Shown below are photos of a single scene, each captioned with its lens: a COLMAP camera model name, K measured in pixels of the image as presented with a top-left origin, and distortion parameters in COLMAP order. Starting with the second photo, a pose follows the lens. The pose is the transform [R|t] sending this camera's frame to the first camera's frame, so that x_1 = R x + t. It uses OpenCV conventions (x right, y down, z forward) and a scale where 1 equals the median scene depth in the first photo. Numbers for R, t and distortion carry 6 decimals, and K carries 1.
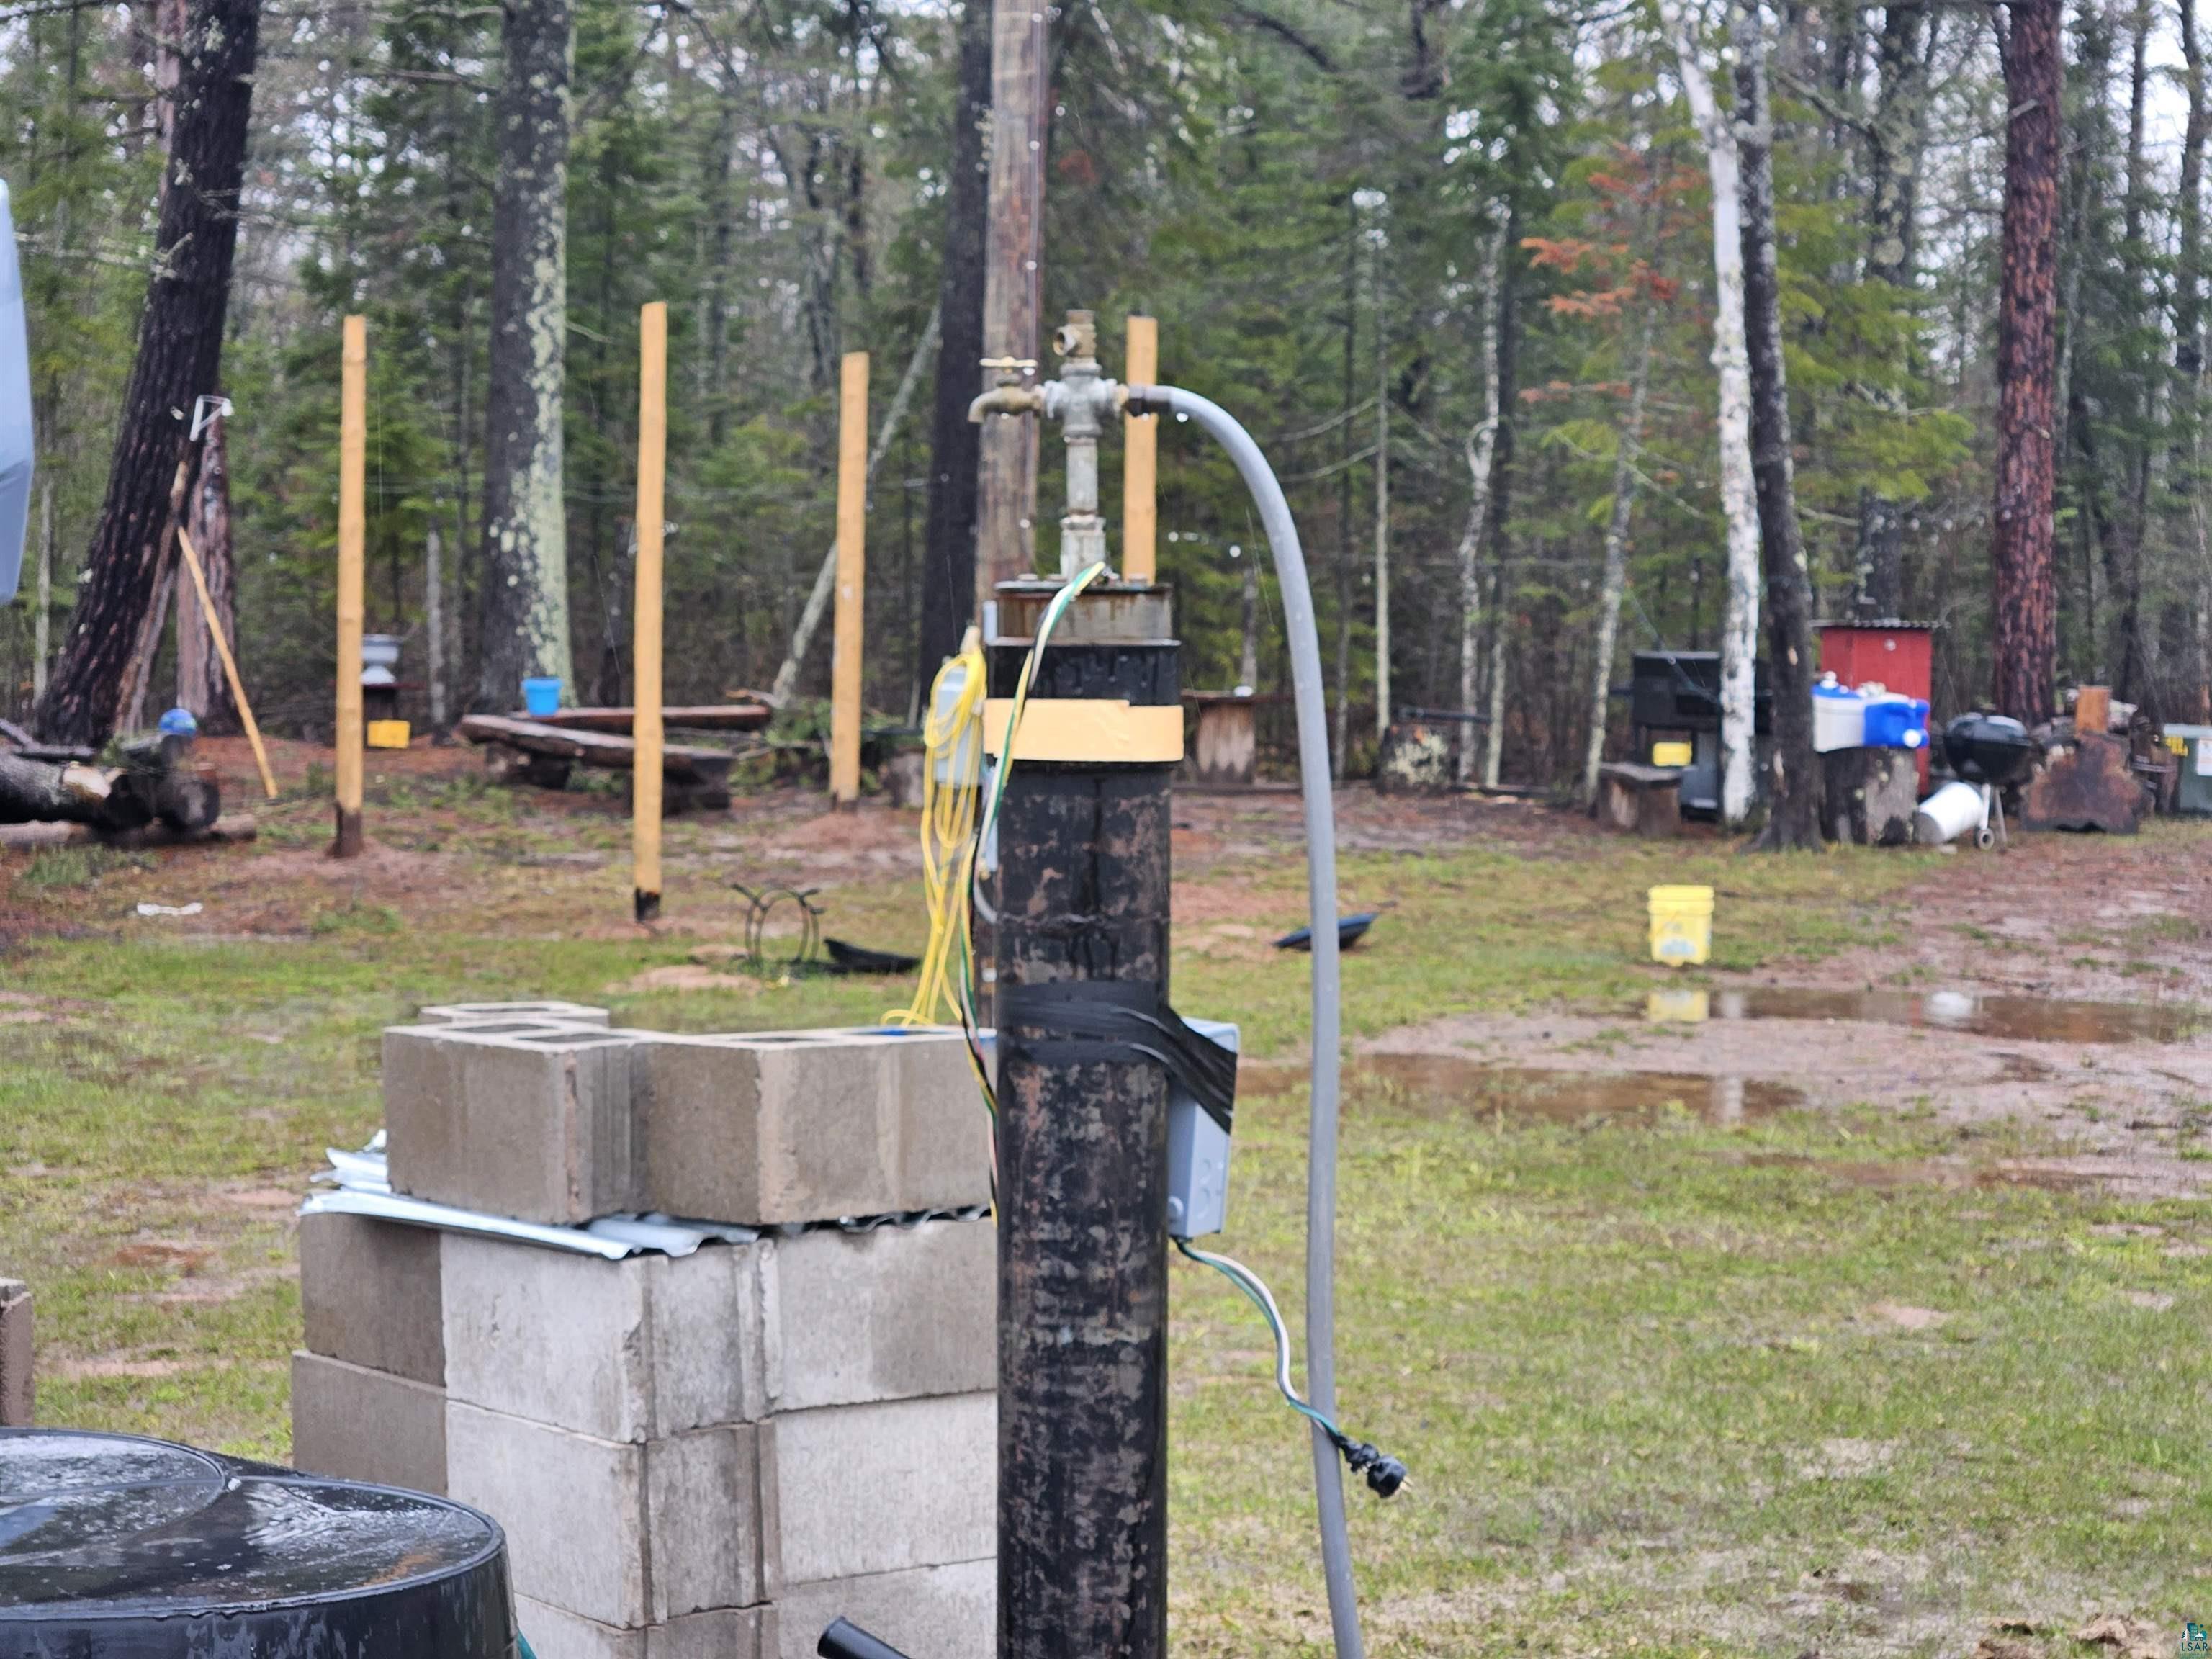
lens RADIAL K [[4183.4, 0, 1106.0], [0, 4183.4, 829.5], [0, 0, 1]] dist [0.002829, 0.216943]
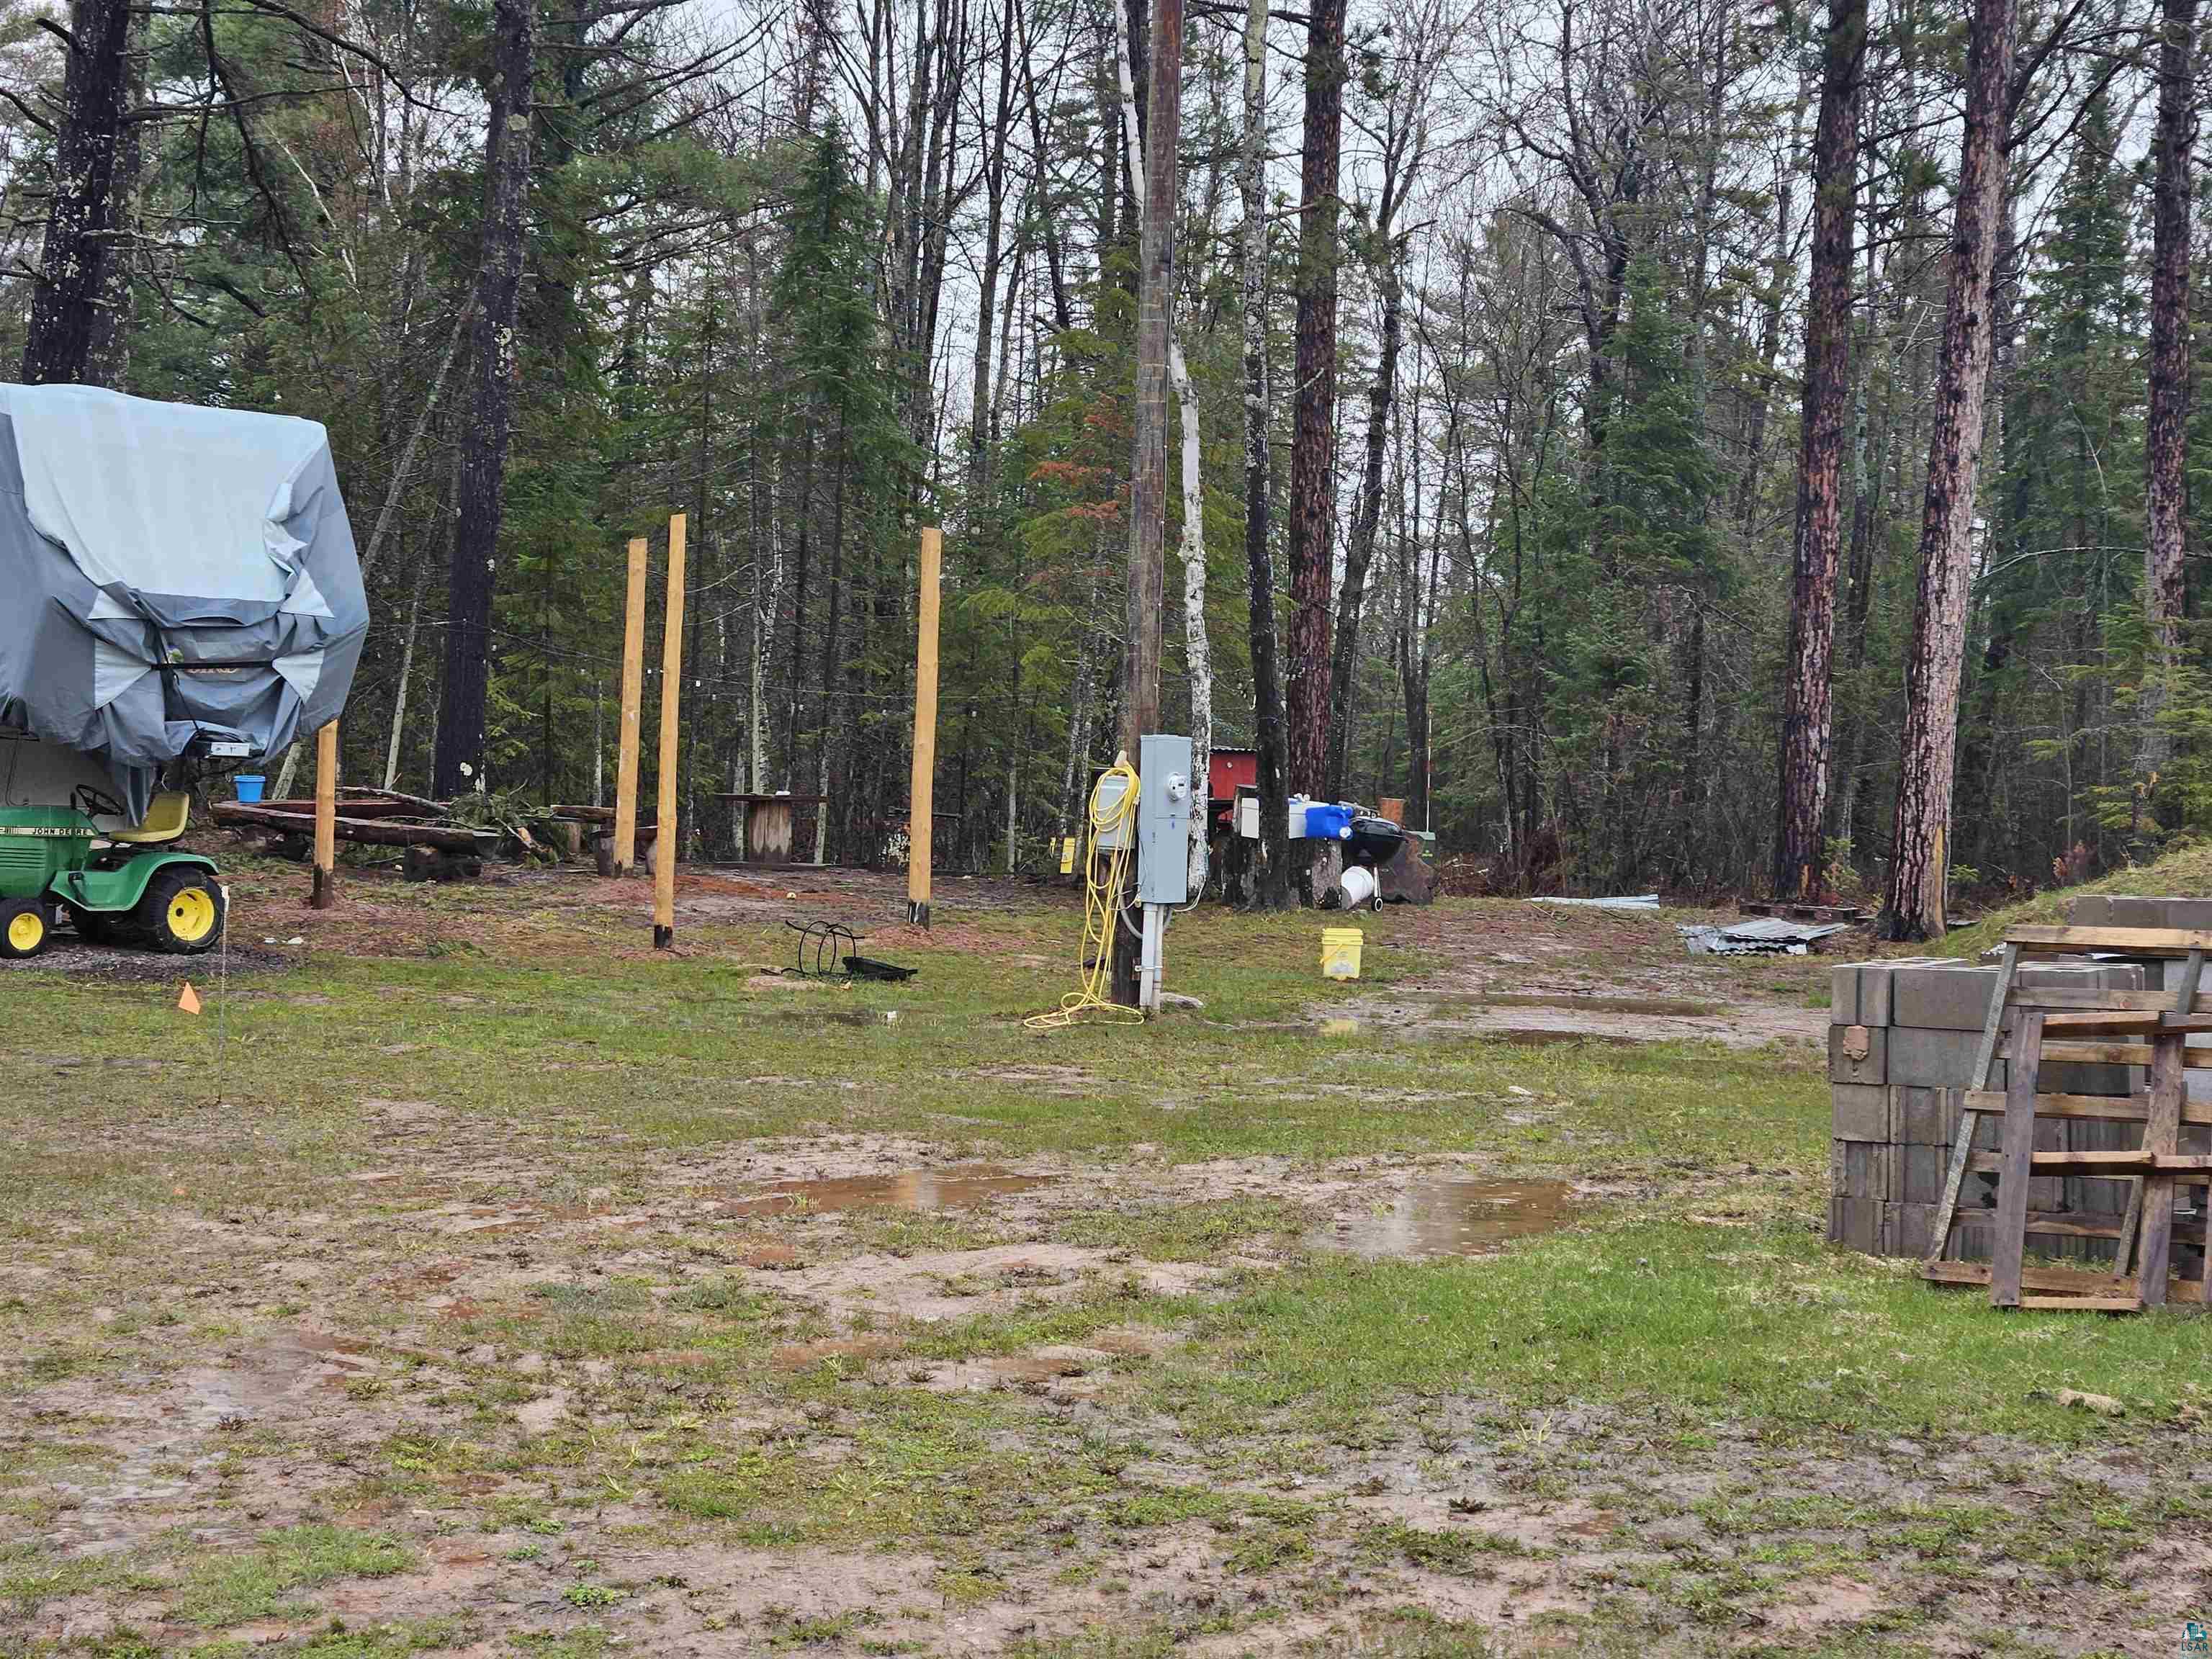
lens RADIAL K [[4476.1, 0, 1106.0], [0, 4476.1, 829.5], [0, 0, 1]] dist [-0.307751, -0.022176]
pose [[0.934022, 0.012510, 0.356996, -0.403424], [-0.002850, 0.999616, -0.027573, 0.018222], [-0.357203, 0.024736, 0.933699, -0.361904]]
